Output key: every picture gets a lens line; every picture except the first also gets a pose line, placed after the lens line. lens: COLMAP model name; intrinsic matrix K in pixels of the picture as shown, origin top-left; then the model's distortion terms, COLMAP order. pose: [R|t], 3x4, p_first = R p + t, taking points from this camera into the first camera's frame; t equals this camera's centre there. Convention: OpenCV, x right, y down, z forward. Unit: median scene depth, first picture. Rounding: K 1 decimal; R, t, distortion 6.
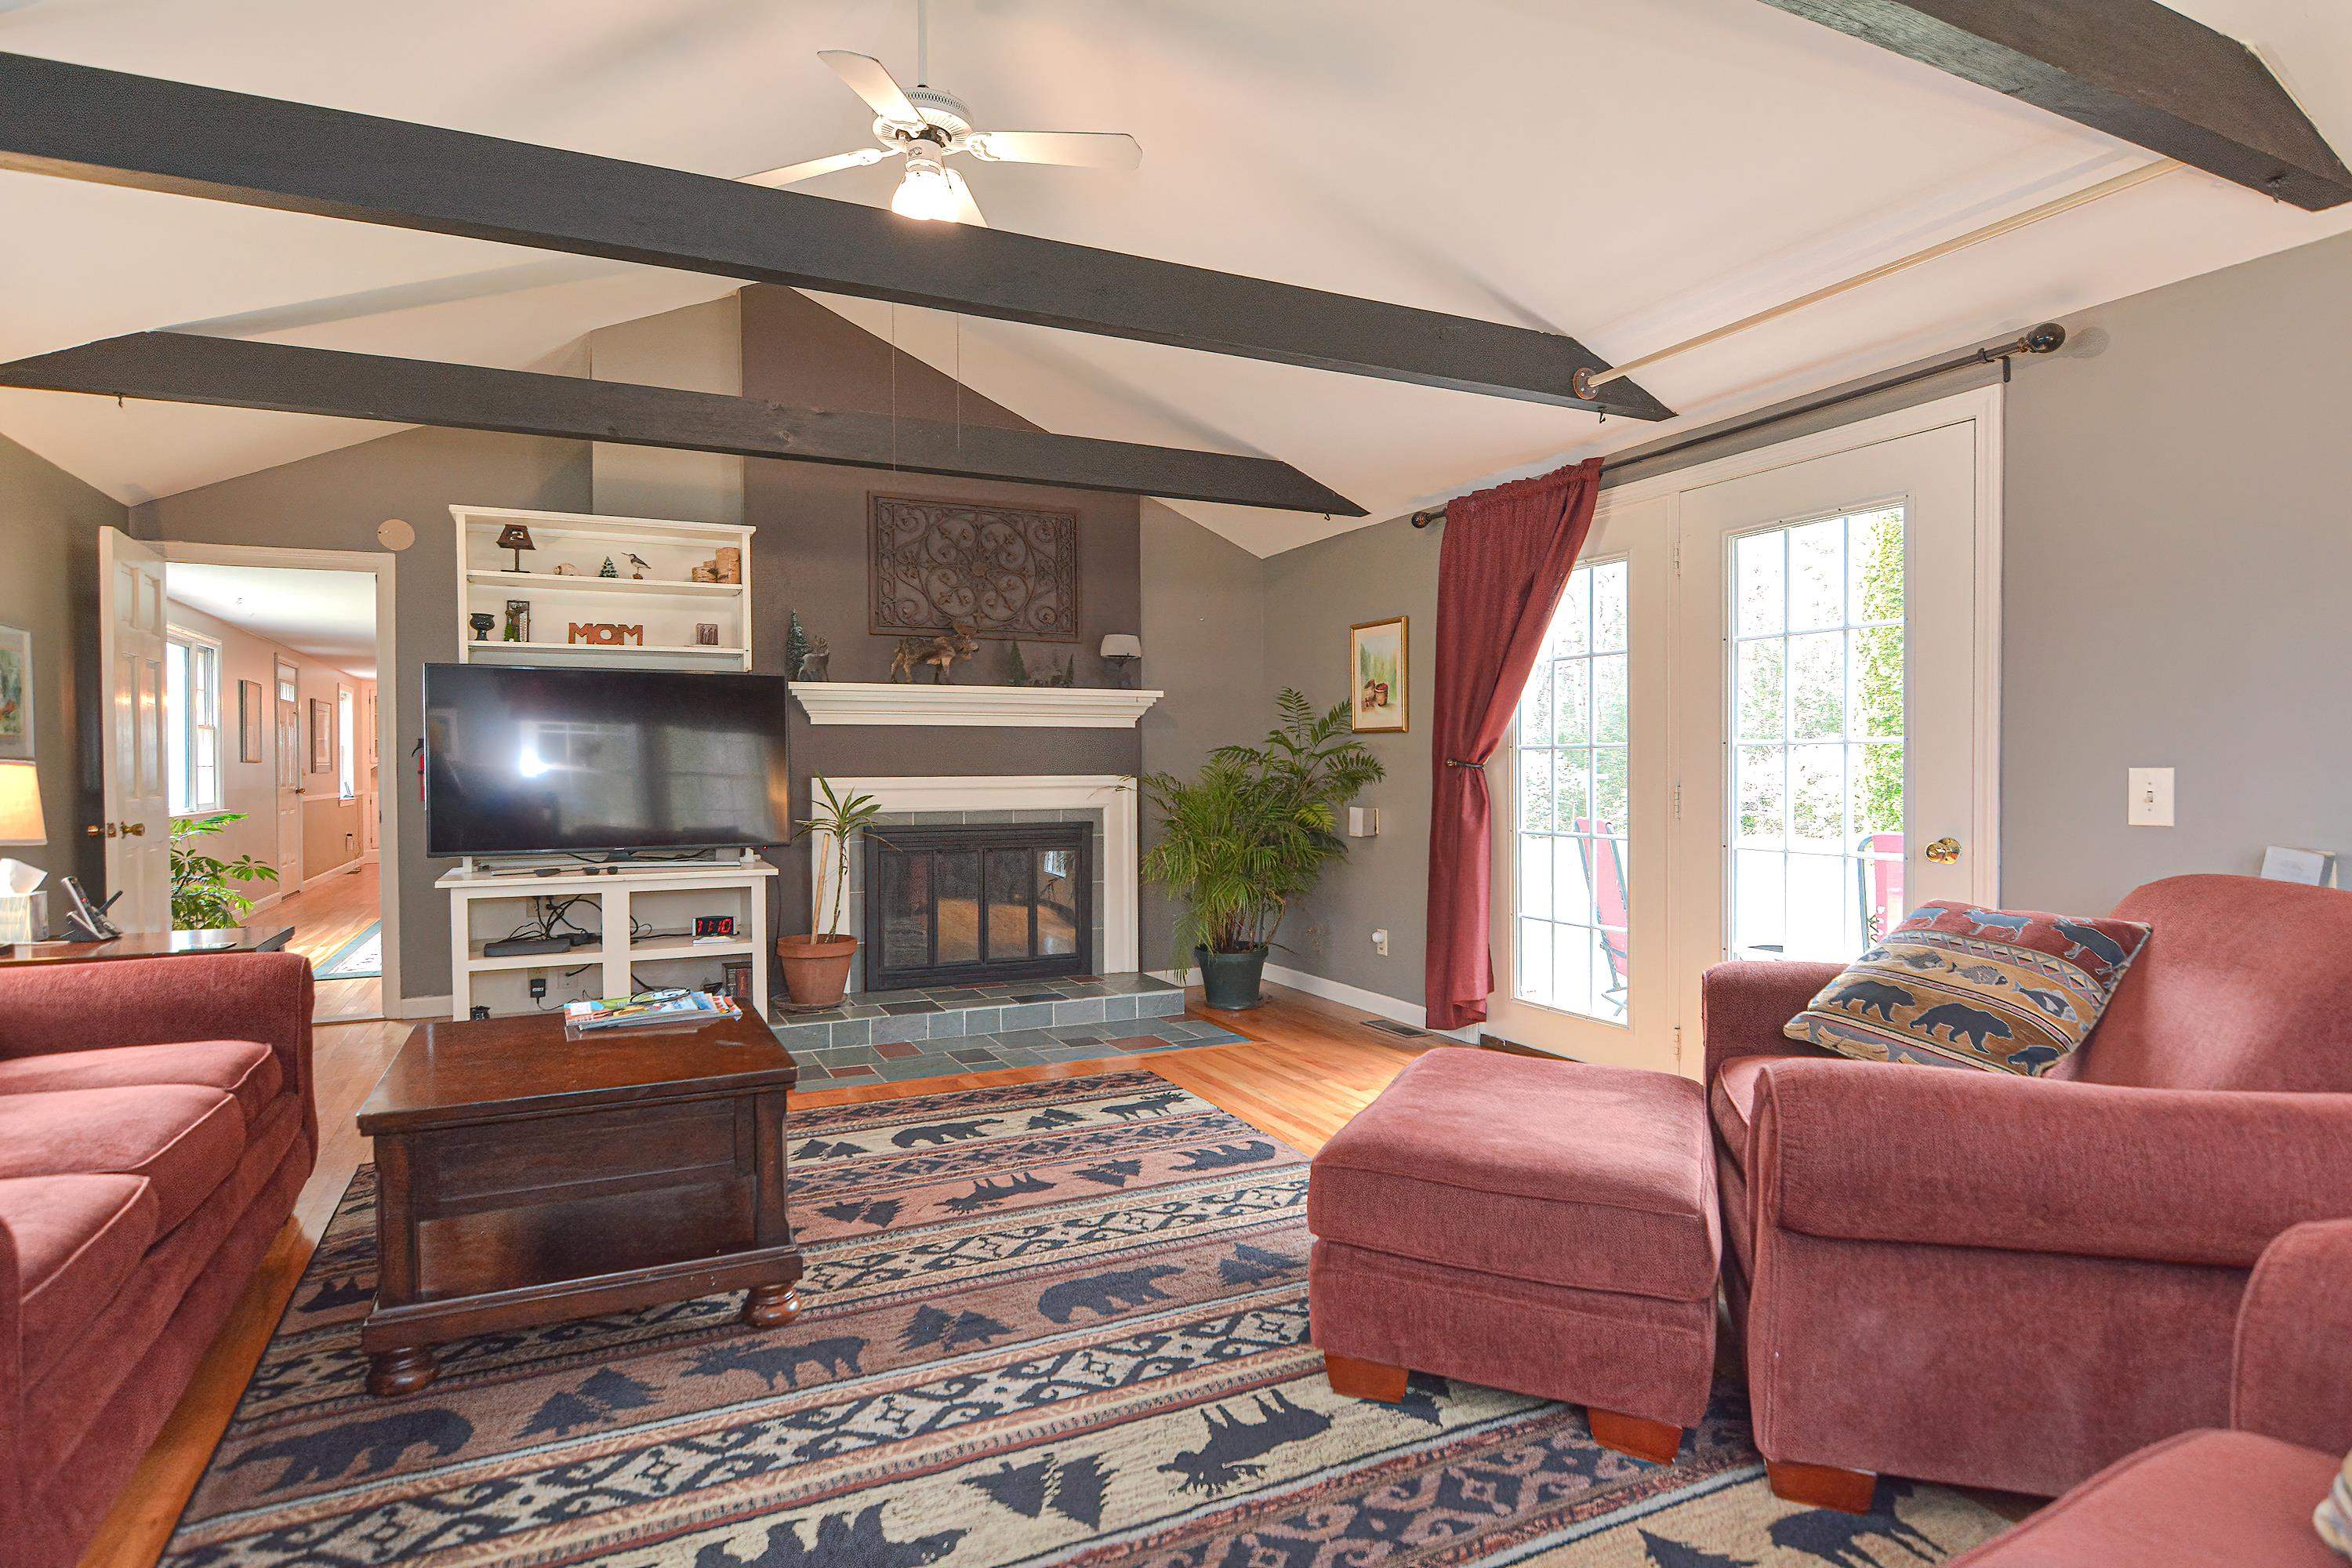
lens RADIAL K [[1202.2, 0, 1203.6], [0, 1202.2, 785.5], [0, 0, 1]] dist [0.011168, -0.016583]
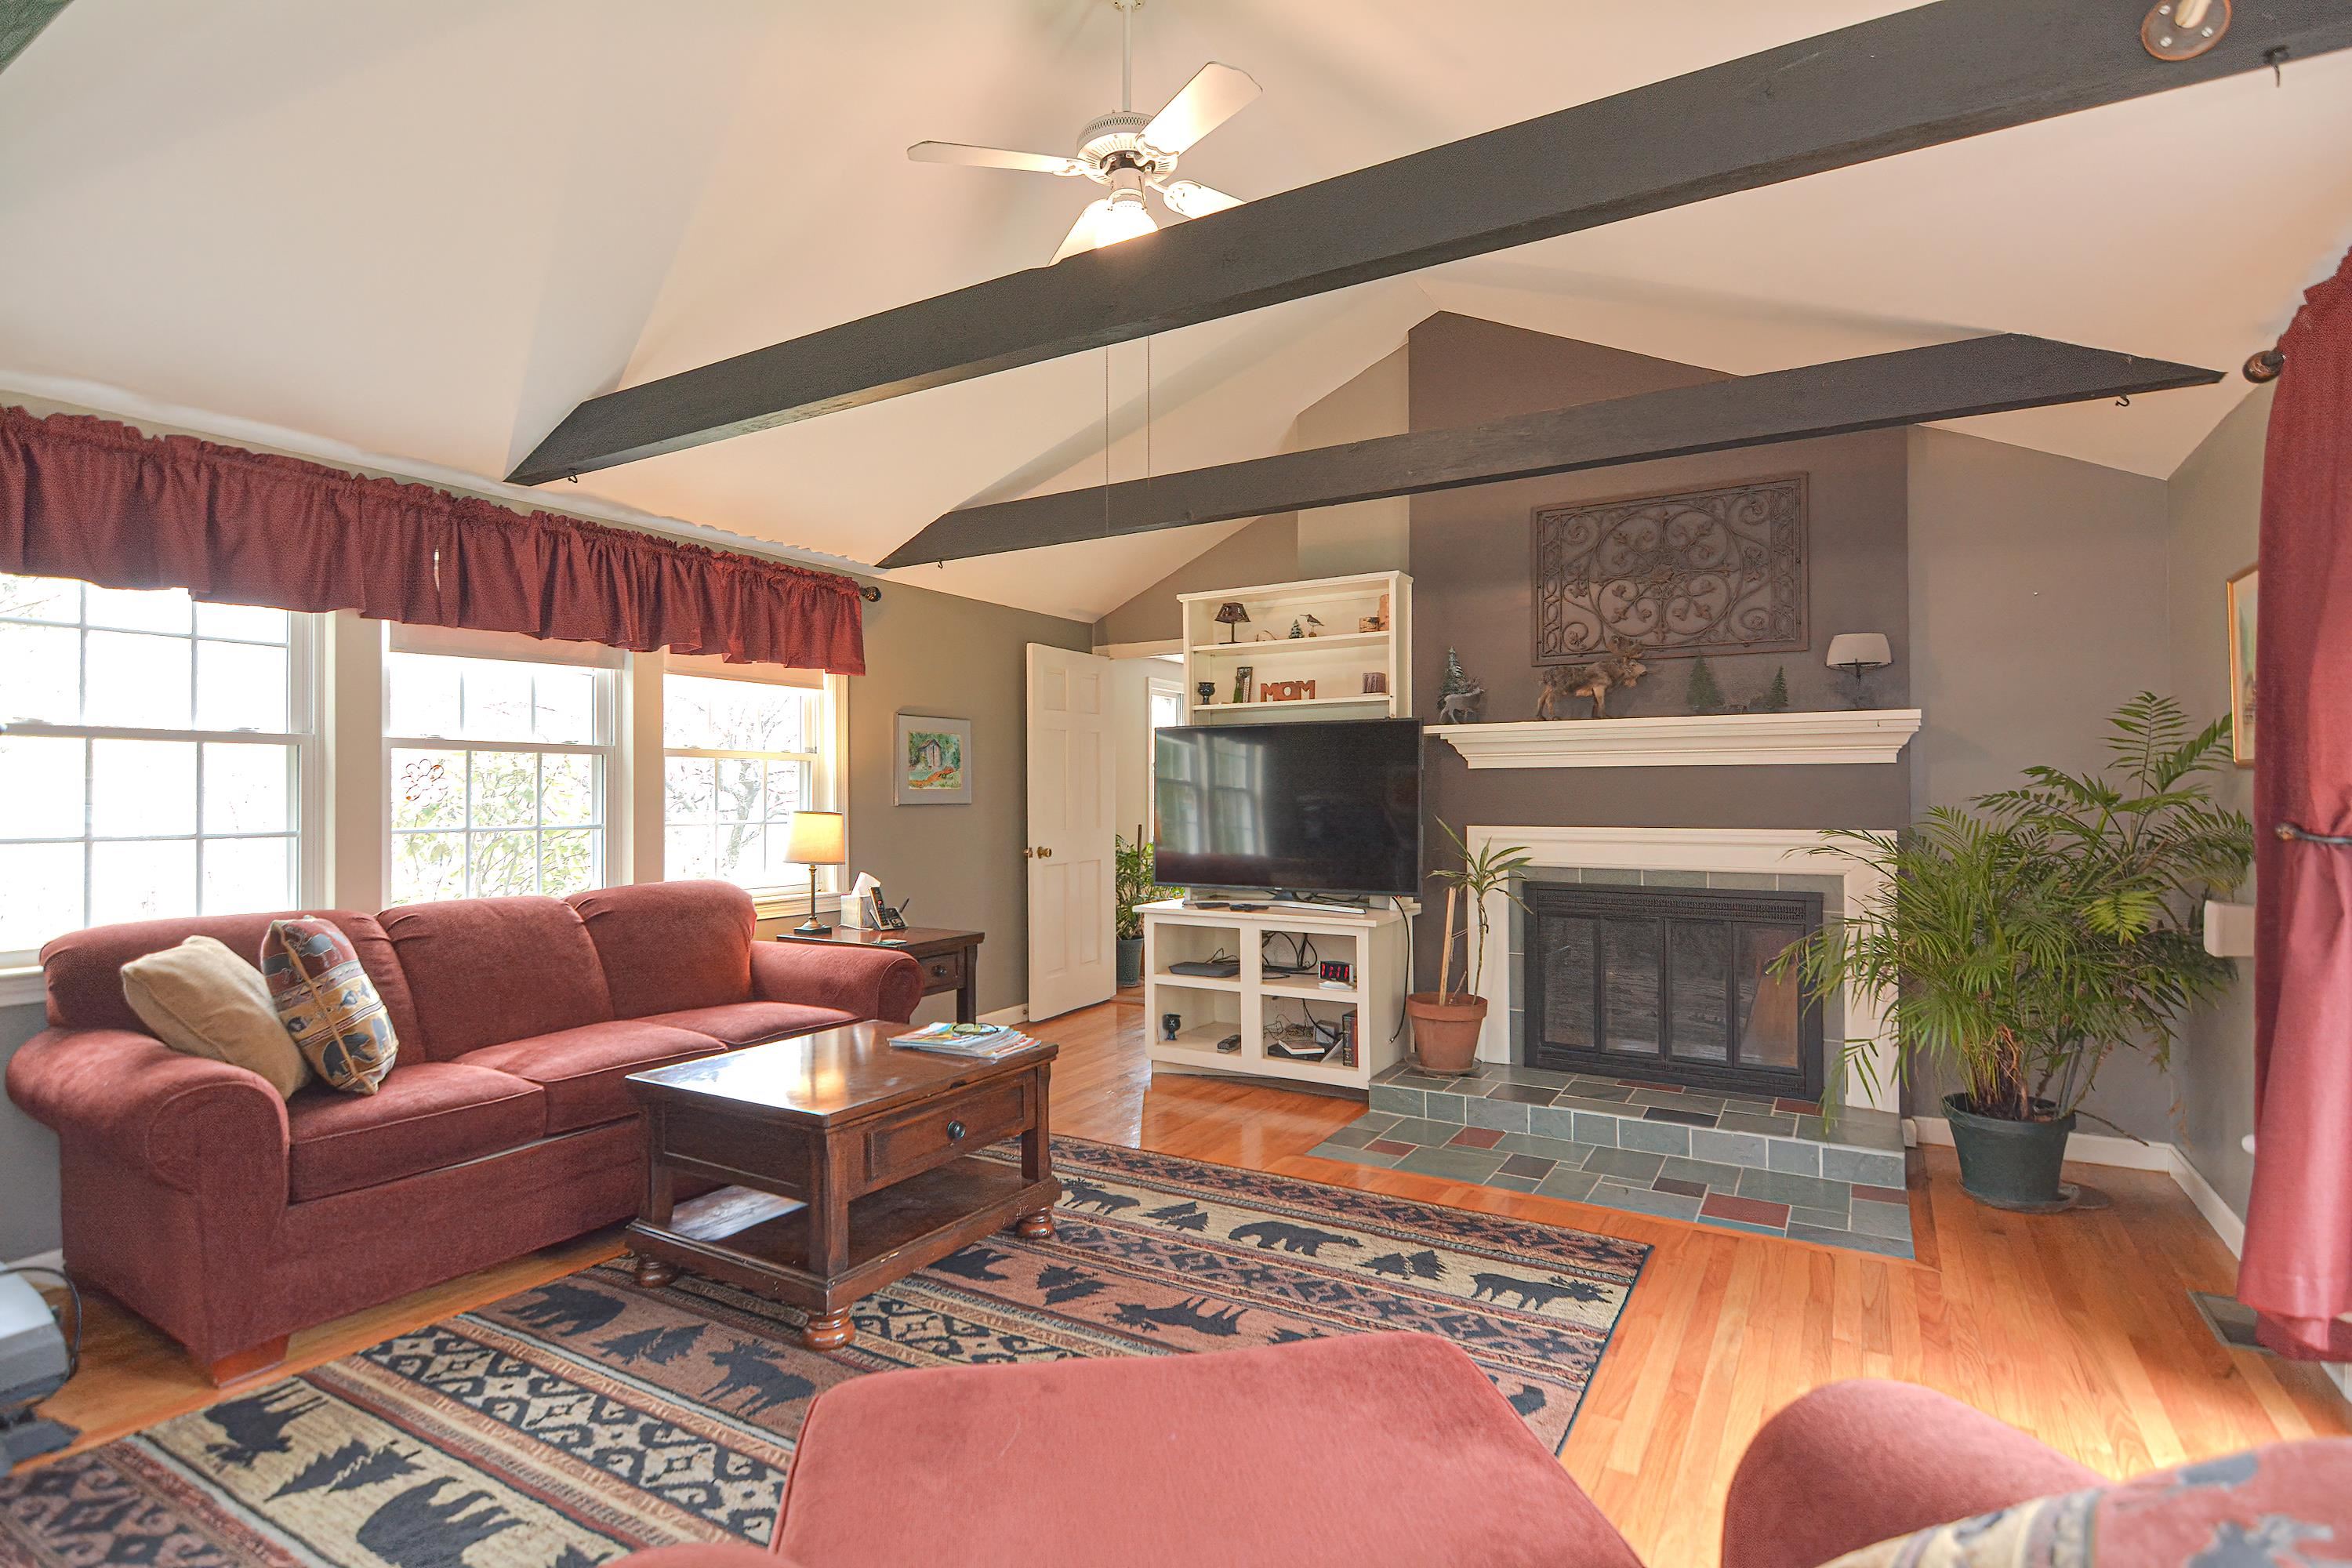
lens RADIAL K [[1202.2, 0, 1203.6], [0, 1202.2, 785.5], [0, 0, 1]] dist [0.011168, -0.016583]
pose [[0.552247, -0.002886, -0.833675, 0.414644], [-0.012340, 0.999856, -0.011635, -0.029548], [0.833589, 0.016713, 0.552132, 0.376435]]
